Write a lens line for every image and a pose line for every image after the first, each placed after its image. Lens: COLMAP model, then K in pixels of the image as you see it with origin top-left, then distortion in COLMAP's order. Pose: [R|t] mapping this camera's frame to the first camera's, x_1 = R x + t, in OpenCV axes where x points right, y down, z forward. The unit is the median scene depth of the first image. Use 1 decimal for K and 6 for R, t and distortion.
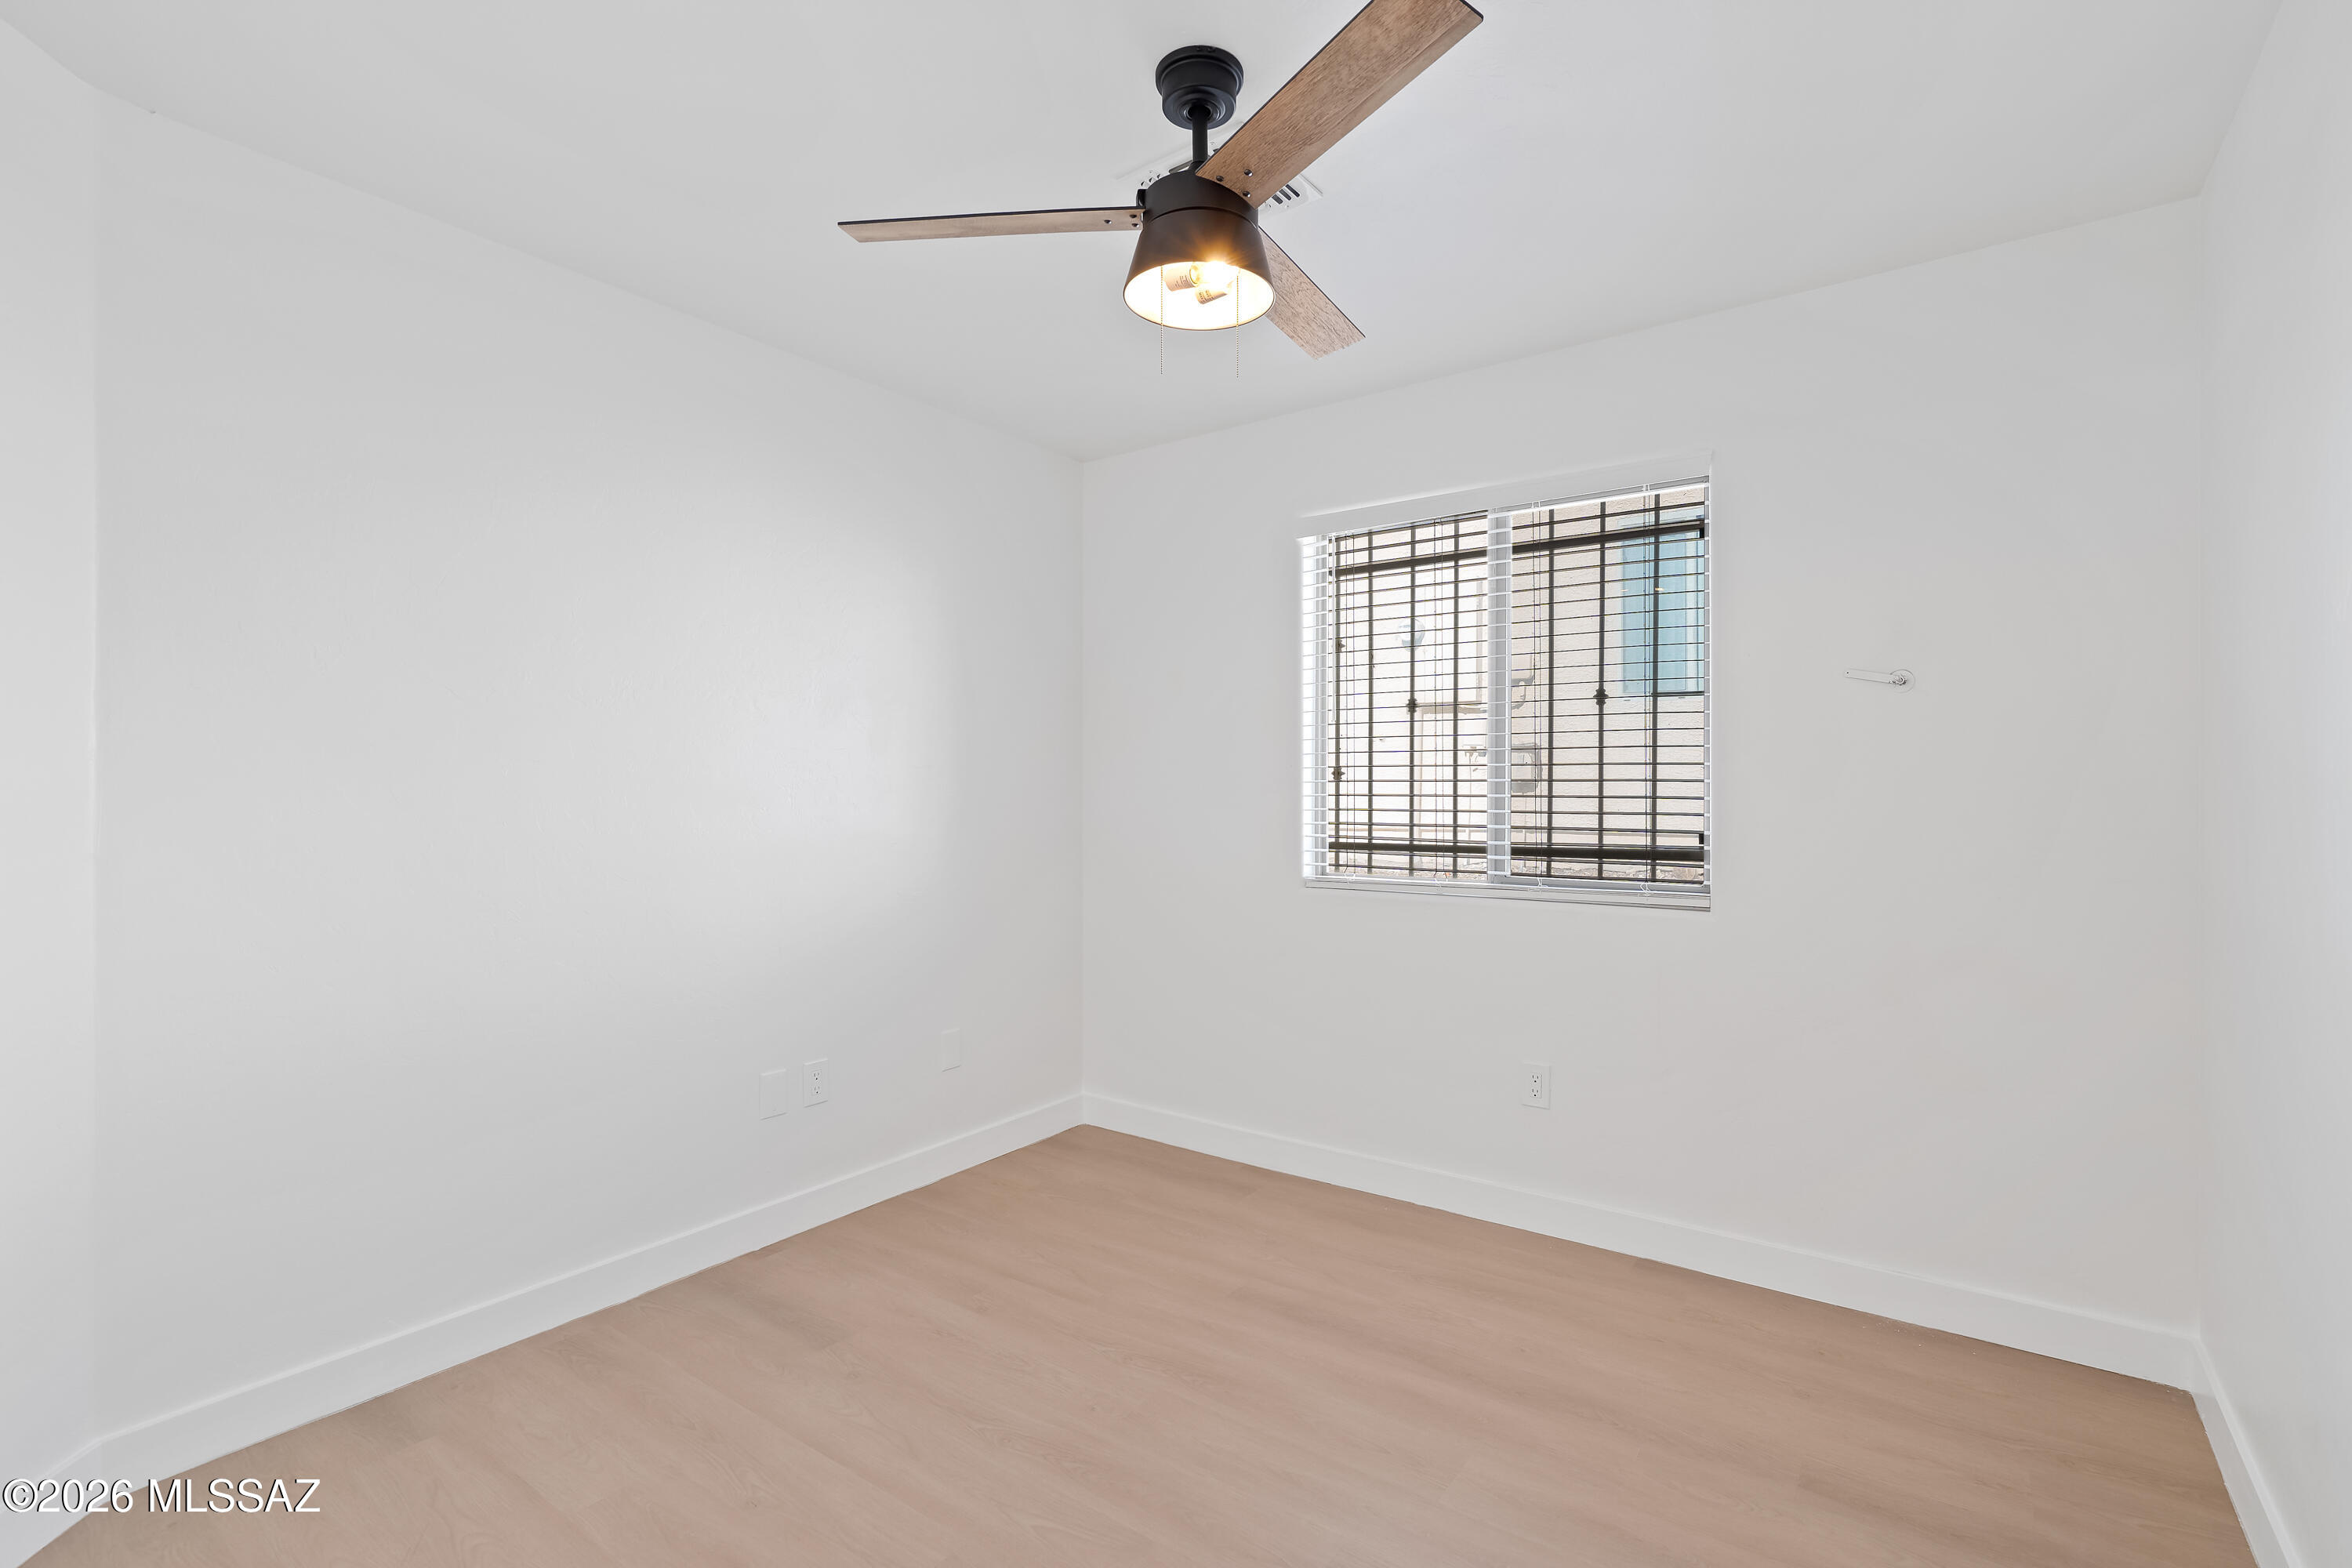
lens RADIAL K [[1058.6, 0, 1177.9], [0, 1058.6, 796.5], [0, 0, 1]] dist [-0.005105, 0.002614]
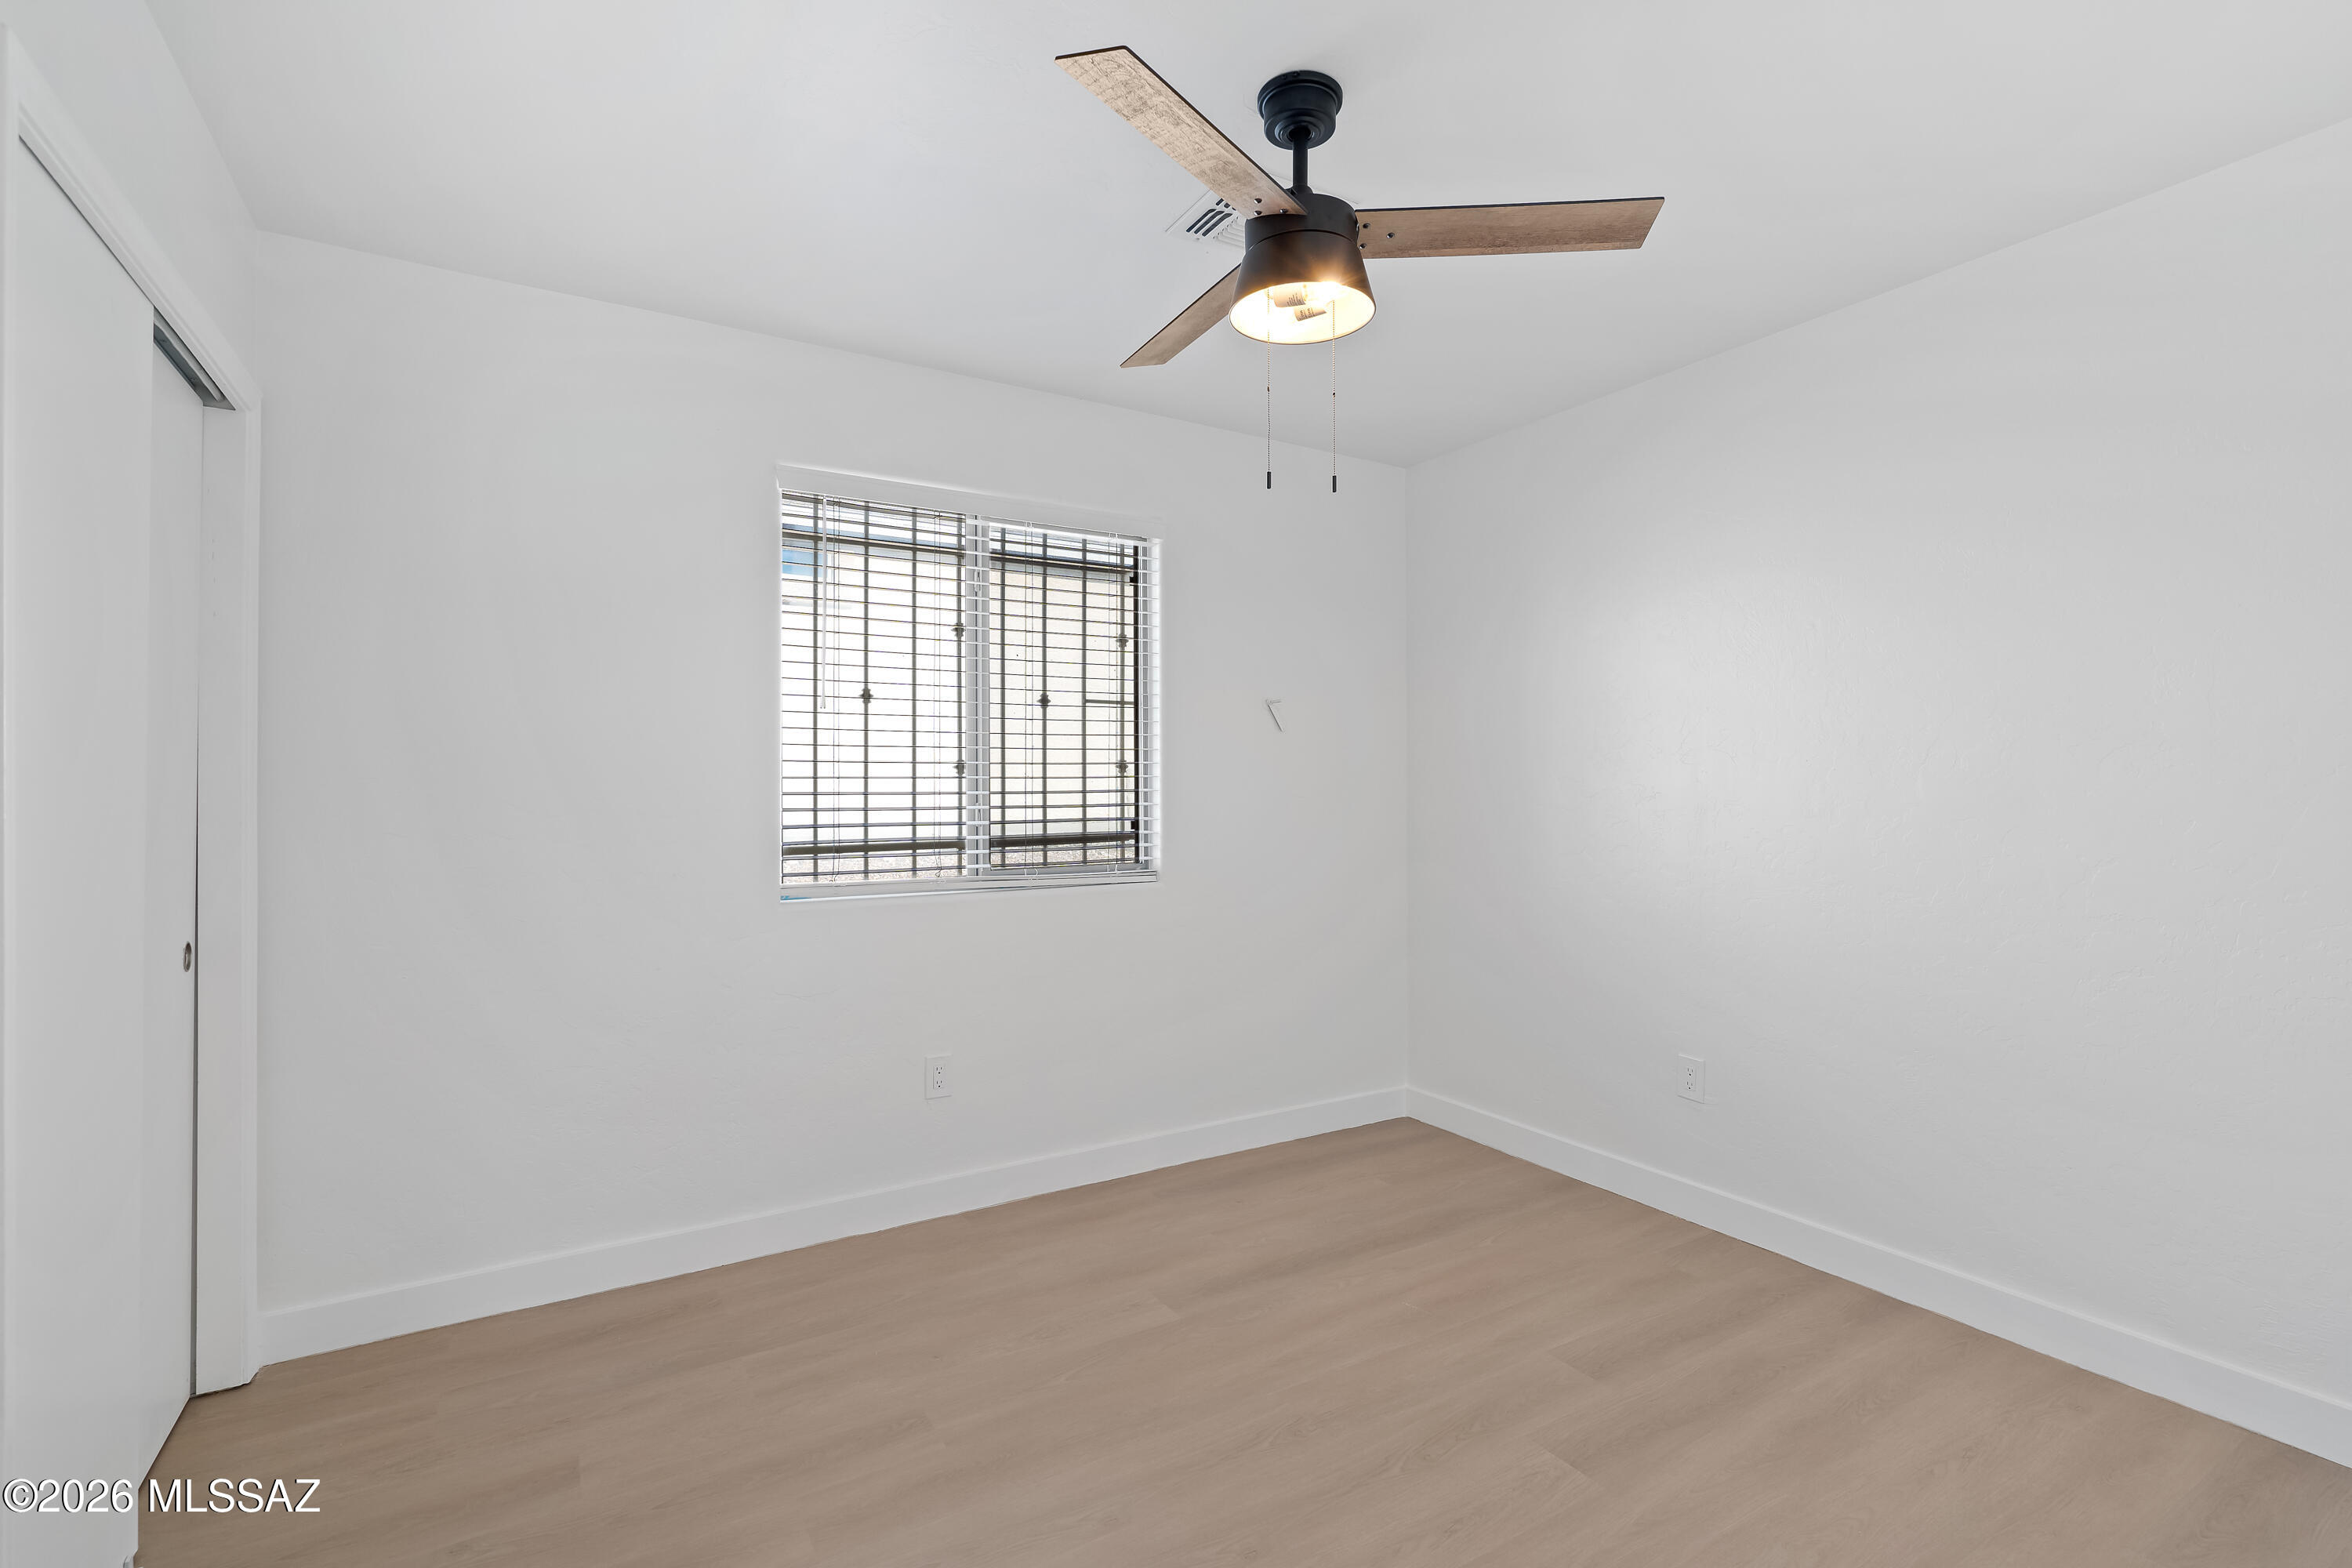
lens RADIAL K [[1058.6, 0, 1177.9], [0, 1058.6, 773.8], [0, 0, 1]] dist [-0.005105, 0.002614]
pose [[0.417378, 0.005465, 0.908717, -0.571157], [0.011738, 0.999866, -0.011404, -0.004564], [-0.908657, 0.015426, 0.417258, 0.396506]]
